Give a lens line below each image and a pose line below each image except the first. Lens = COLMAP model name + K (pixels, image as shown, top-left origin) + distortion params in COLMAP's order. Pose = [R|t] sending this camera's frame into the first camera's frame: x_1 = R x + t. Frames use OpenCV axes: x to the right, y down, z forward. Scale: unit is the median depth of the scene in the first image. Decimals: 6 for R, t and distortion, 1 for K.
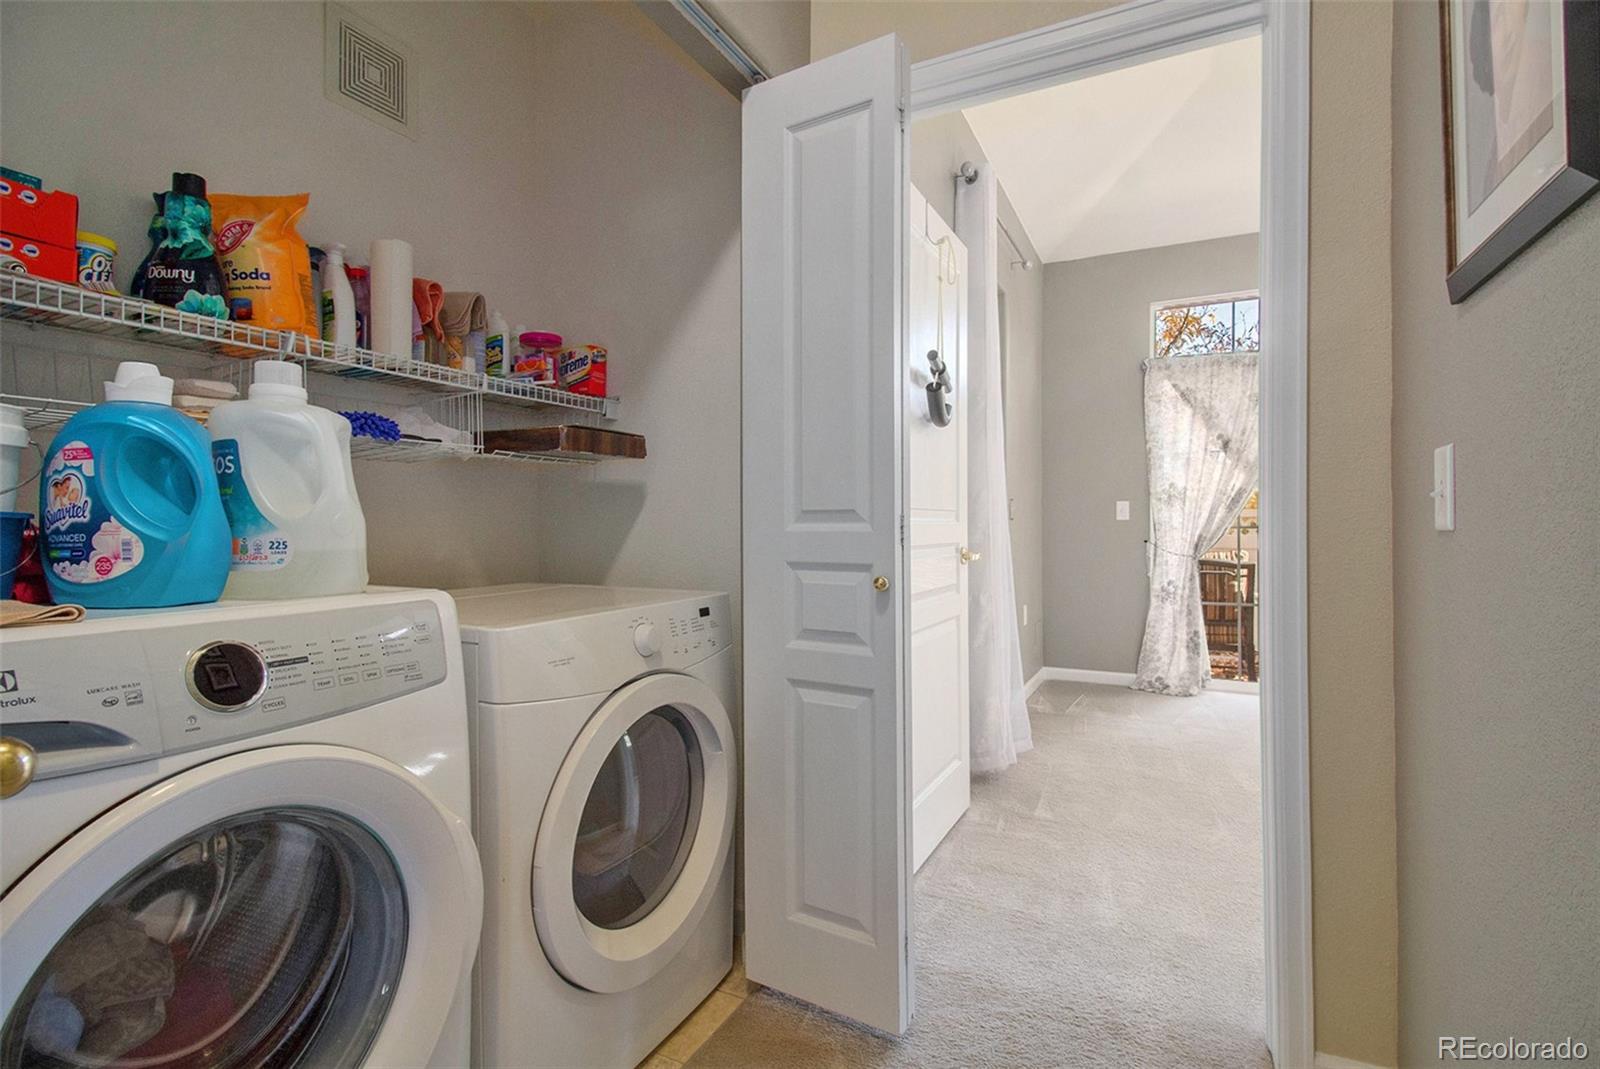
lens RADIAL K [[746.1, 0, 800.0], [0, 746.1, 534.5], [0, 0, 1]] dist [0.013260, -0.017577]
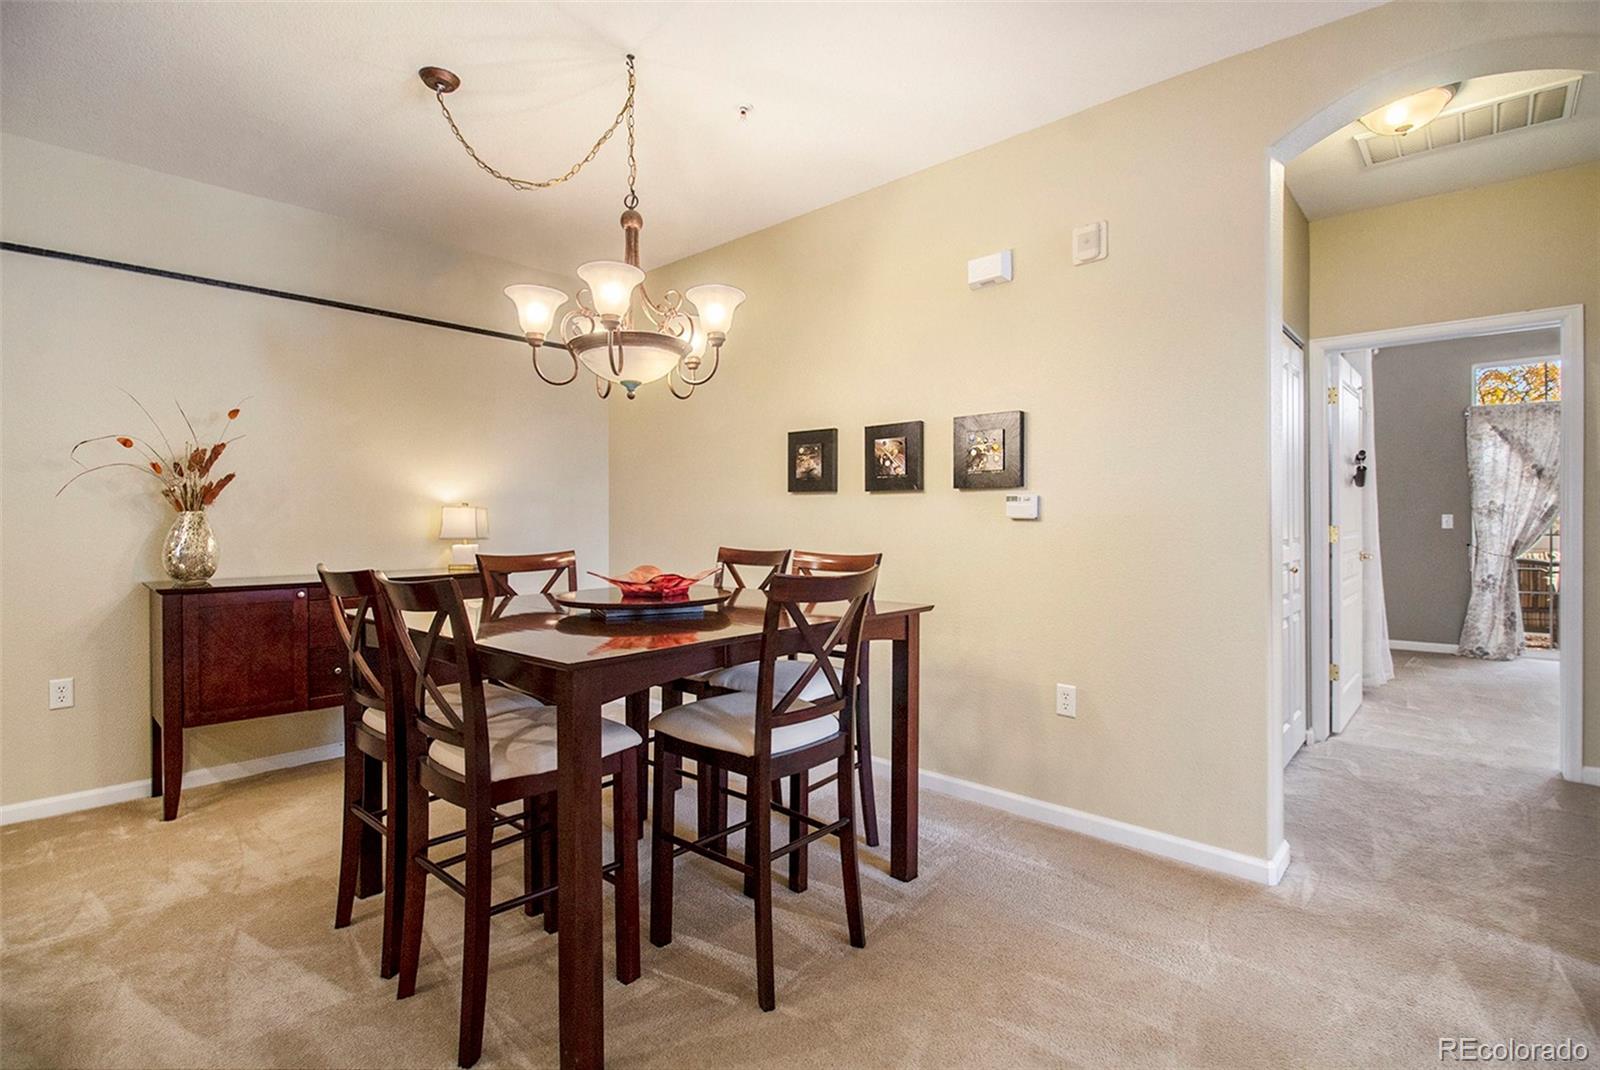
lens RADIAL K [[746.1, 0, 800.0], [0, 746.1, 535.0], [0, 0, 1]] dist [0.013260, -0.017577]
pose [[0.965767, -0.000616, -0.259411, -0.345236], [0.002720, 0.999966, 0.007752, -0.022264], [0.259397, -0.008192, 0.965736, -0.595226]]
